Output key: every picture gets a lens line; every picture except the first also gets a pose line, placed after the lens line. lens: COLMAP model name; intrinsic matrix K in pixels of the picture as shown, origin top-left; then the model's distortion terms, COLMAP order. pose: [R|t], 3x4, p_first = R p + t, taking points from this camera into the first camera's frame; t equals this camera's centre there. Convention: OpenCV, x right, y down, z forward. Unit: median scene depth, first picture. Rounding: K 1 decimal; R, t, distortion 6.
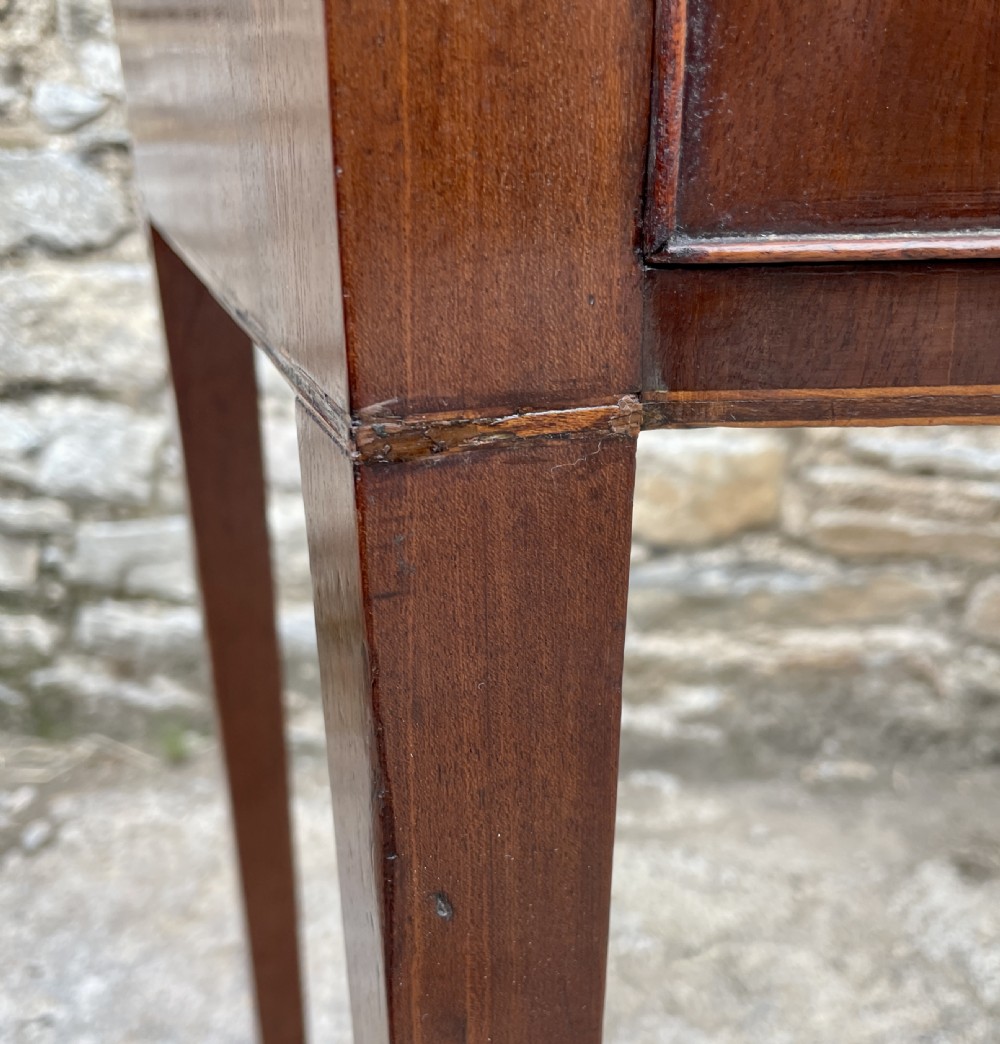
lens RADIAL K [[1219.0, 0, 489.0], [0, 1219.0, 619.0], [0, 0, 1]] dist [0.014082, -0.009628]
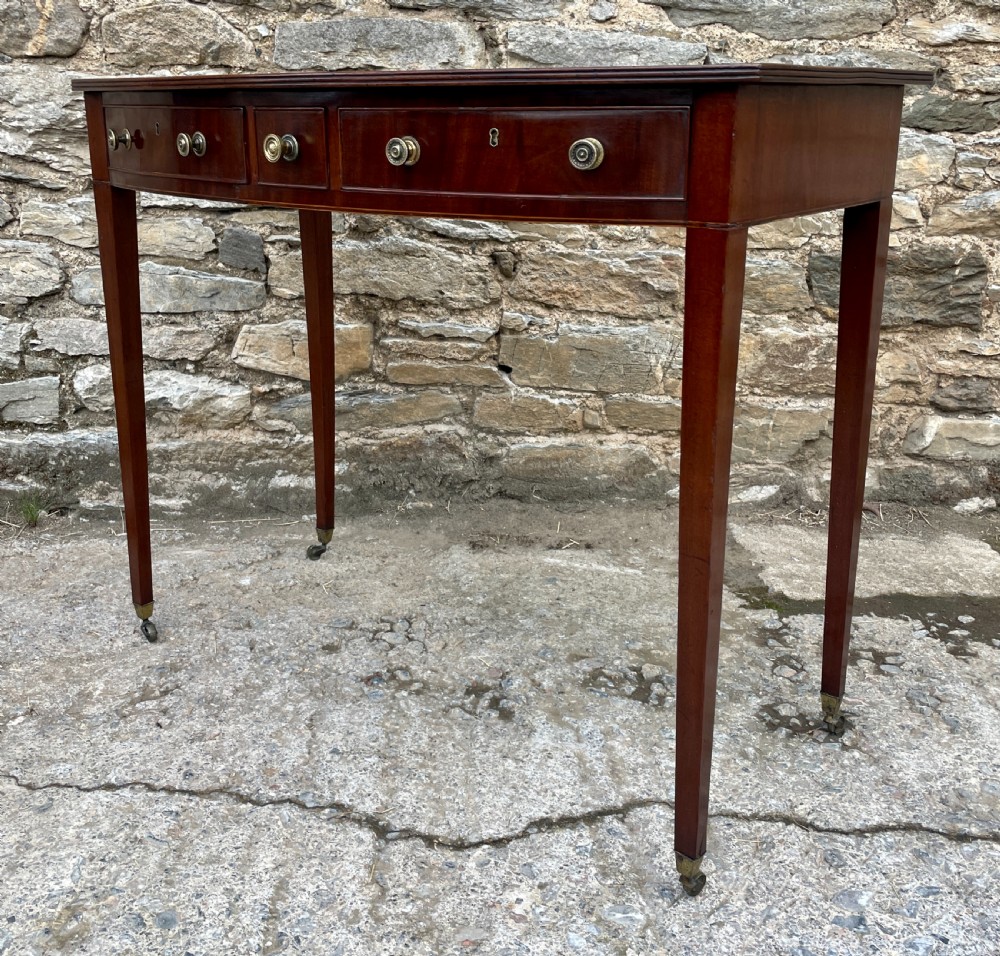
lens RADIAL K [[1106.1, 0, 471.9], [0, 1106.1, 388.1], [0, 0, 1]] dist [0.082828, -0.123470]
pose [[0.991696, -0.028413, 0.125429, 0.172007], [0.050346, 0.983221, -0.175335, 0.253156], [-0.118343, 0.180194, 0.976486, -0.669012]]
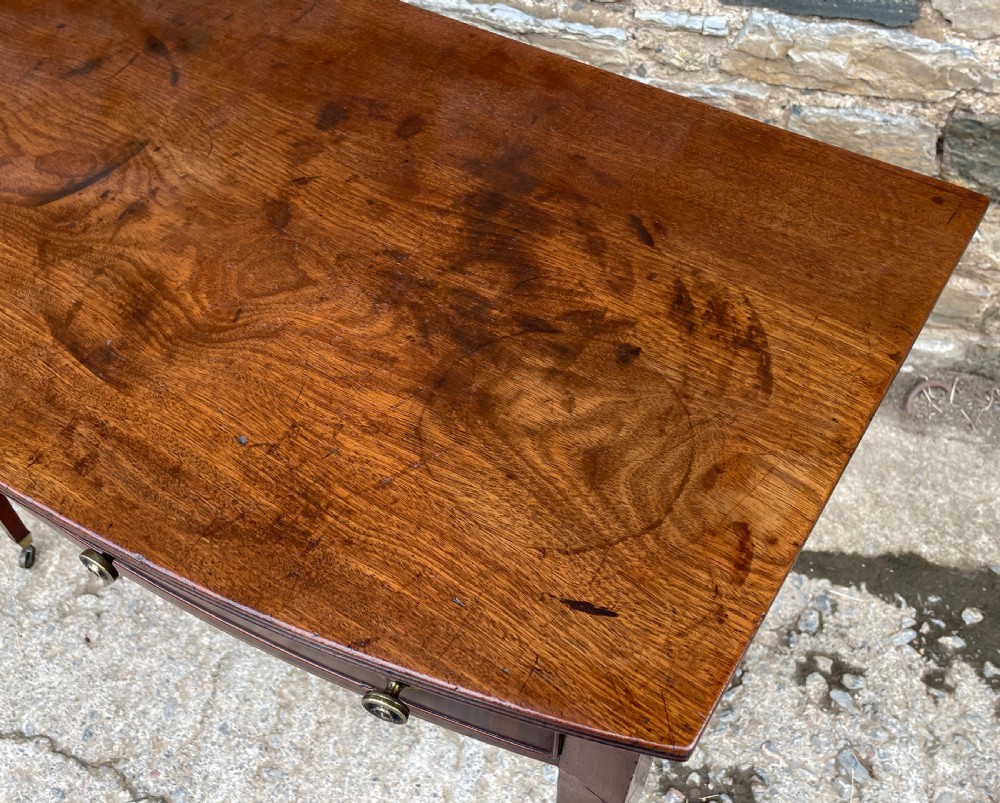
lens RADIAL K [[934.3, 0, 453.3], [0, 934.3, 344.1], [0, 0, 1]] dist [0.080540, -0.116437]
pose [[0.992971, 0.064266, -0.099392, 0.475615], [-0.019400, 0.916763, 0.398960, -0.356690], [0.116758, -0.394227, 0.911566, -0.211218]]
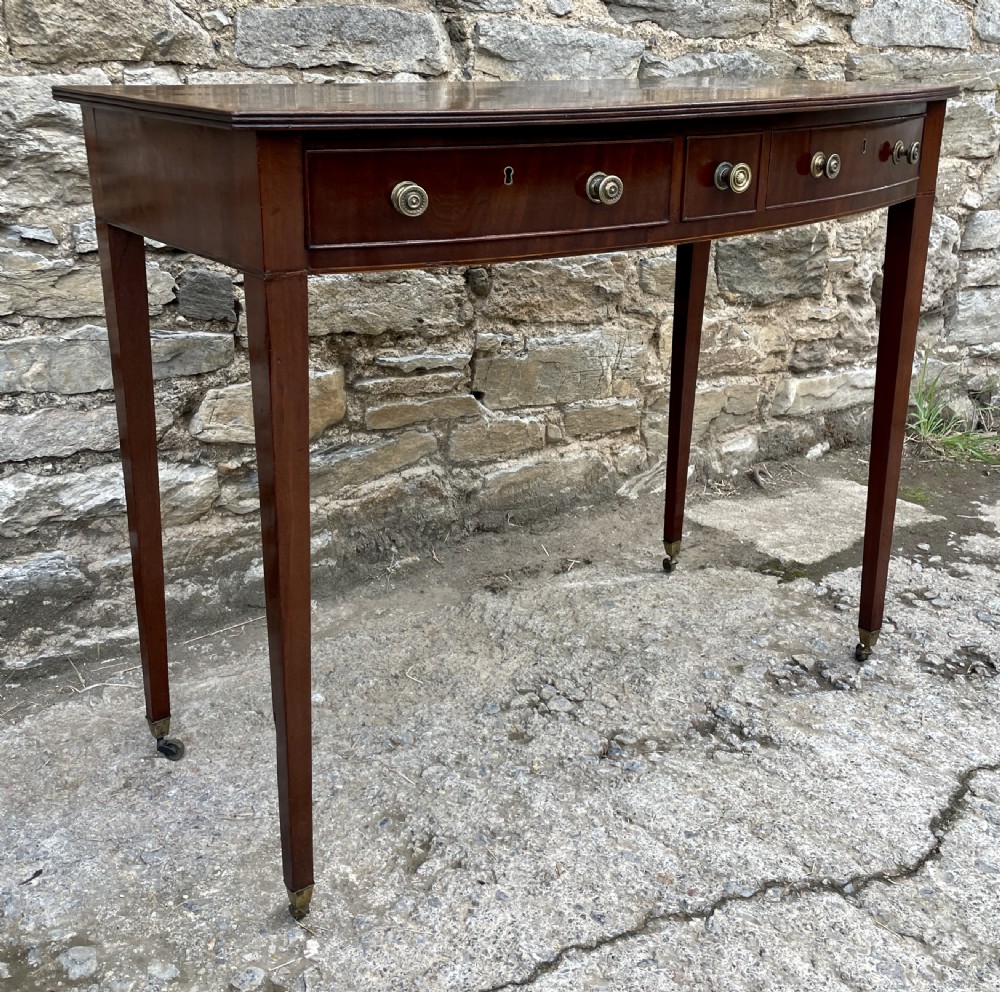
lens RADIAL K [[1153.3, 0, 484.8], [0, 1153.3, 421.3], [0, 0, 1]] dist [0.090554, -0.148923]
pose [[0.750898, -0.189400, 0.632677, -0.577708], [0.274393, 0.960866, -0.038017, 0.033688], [-0.600718, 0.202149, 0.773482, -0.287335]]
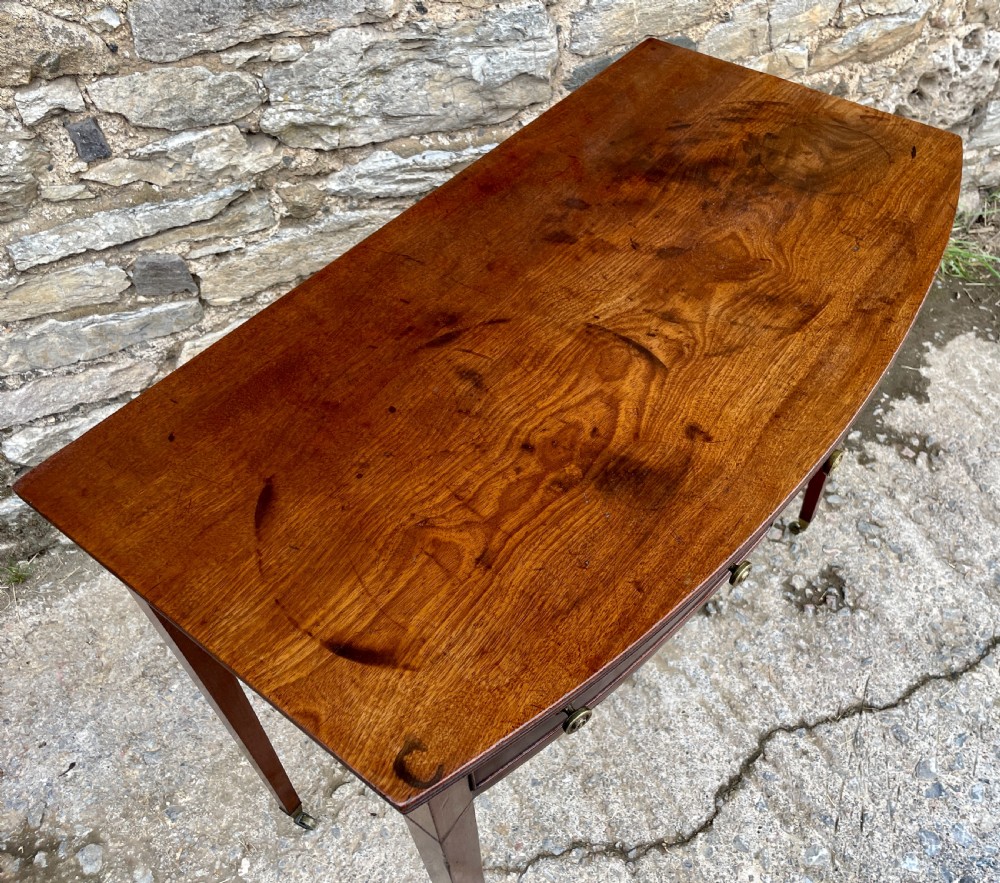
lens RADIAL K [[895.4, 0, 548.8], [0, 895.4, 431.6], [0, 0, 1]] dist [0.073698, -0.107083]
pose [[0.821240, -0.422413, 0.383577, -0.066310], [0.226479, 0.858354, 0.460365, -0.479064], [-0.523709, -0.291198, 0.800582, -0.279045]]
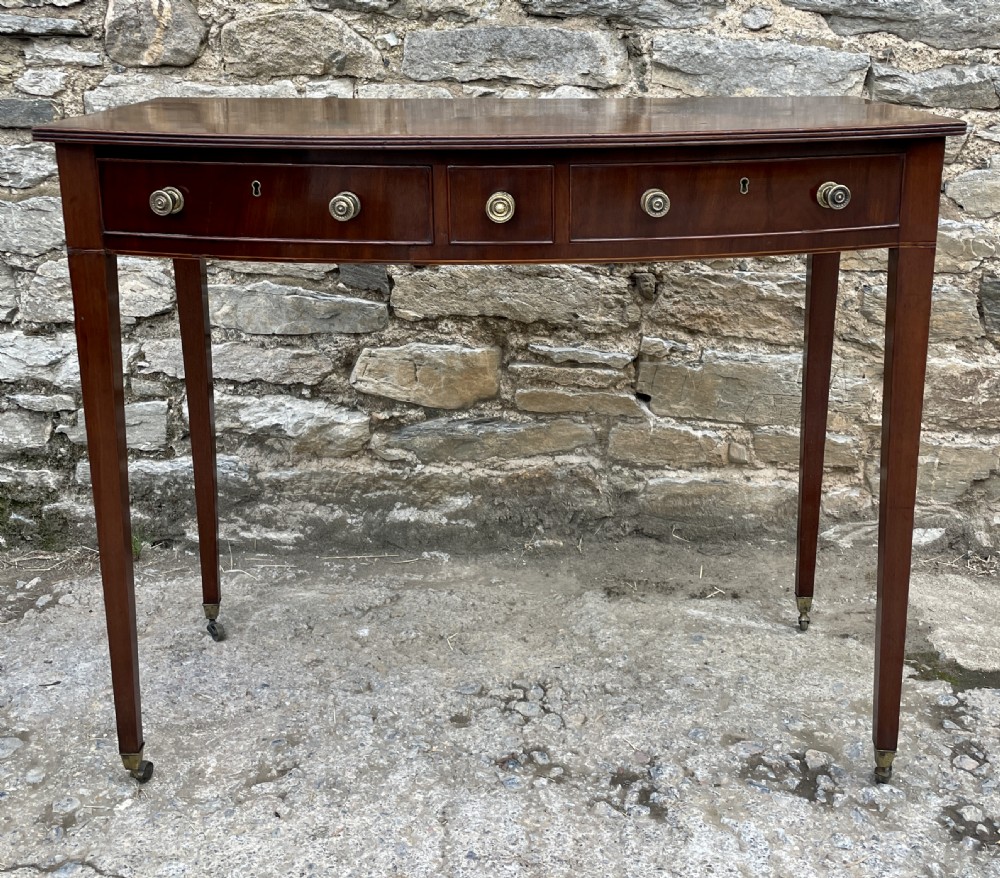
lens RADIAL K [[1168.4, 0, 532.4], [0, 1168.4, 320.2], [0, 0, 1]] dist [0.094913, -0.148856]
pose [[0.995648, -0.014921, 0.091992, 0.129589], [0.033070, 0.979429, -0.199059, 0.148237], [-0.087129, 0.201235, 0.975660, -0.647088]]
